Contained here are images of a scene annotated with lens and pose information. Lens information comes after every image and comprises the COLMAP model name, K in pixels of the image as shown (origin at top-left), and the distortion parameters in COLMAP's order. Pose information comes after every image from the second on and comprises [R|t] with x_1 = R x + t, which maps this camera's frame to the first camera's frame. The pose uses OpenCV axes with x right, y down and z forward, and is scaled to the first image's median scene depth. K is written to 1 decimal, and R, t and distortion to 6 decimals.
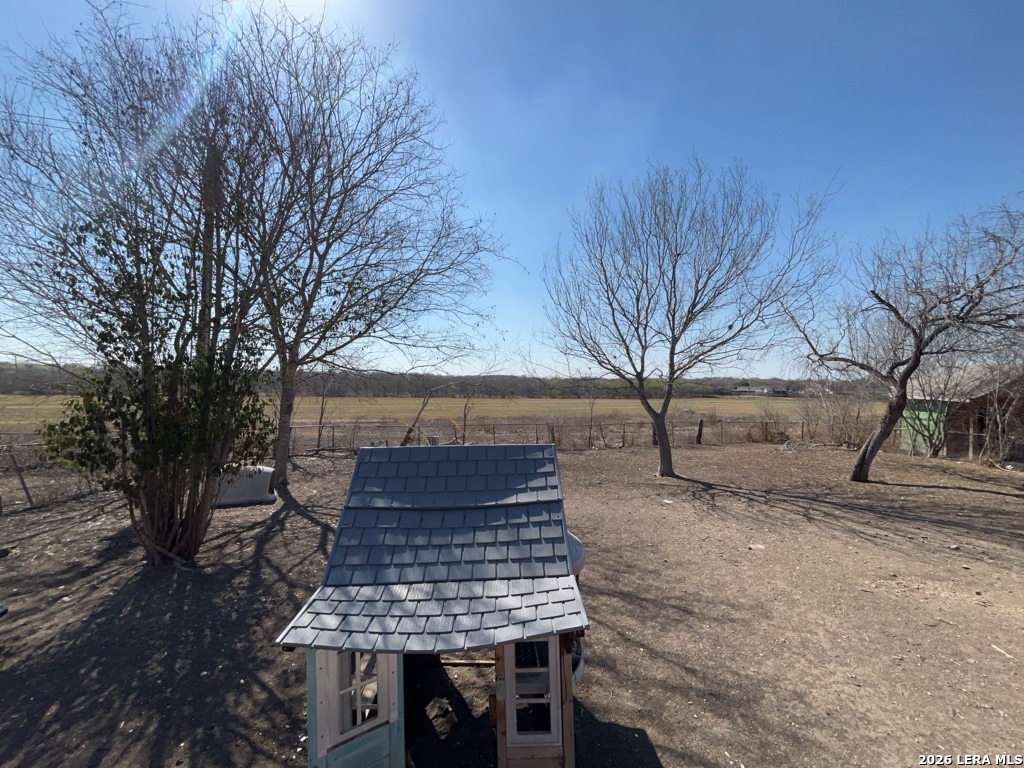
lens RADIAL K [[413.4, 0, 514.2], [0, 413.4, 384.8], [0, 0, 1]] dist [-0.002222, -0.000590]
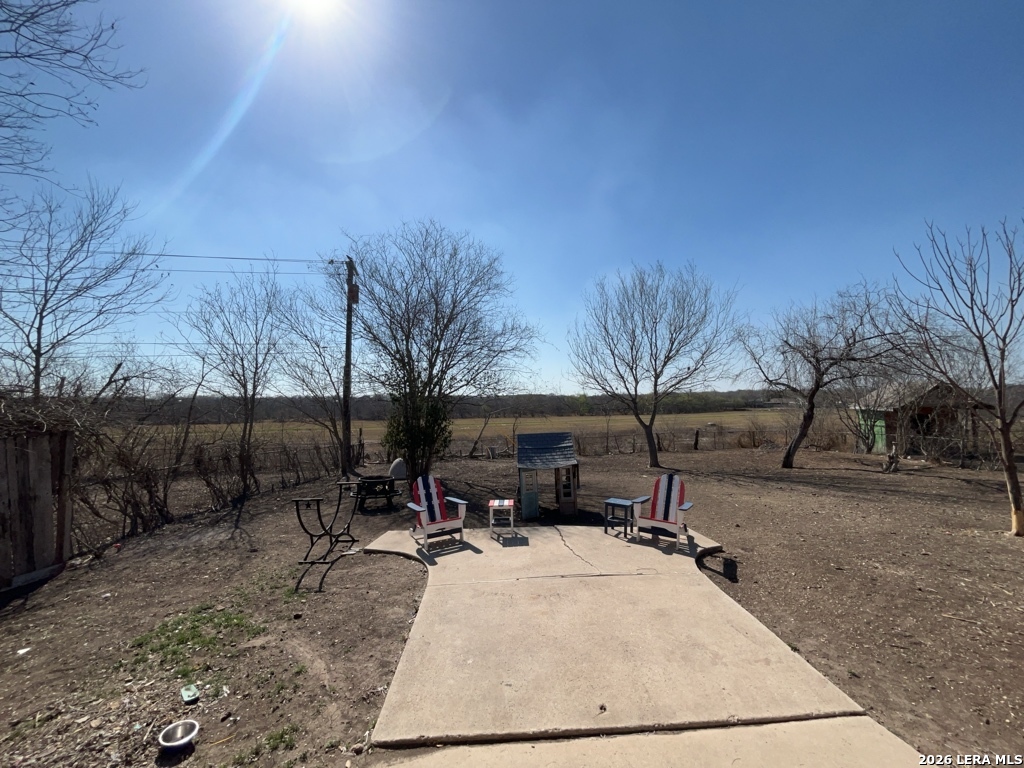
lens RADIAL K [[416.5, 0, 513.5], [0, 416.5, 382.4], [0, 0, 1]] dist [-0.001934, -0.000333]
pose [[0.997319, -0.032820, -0.065410, -0.031391], [0.029458, 0.998227, -0.051724, -0.021508], [0.066991, 0.049659, 0.996517, -0.523072]]
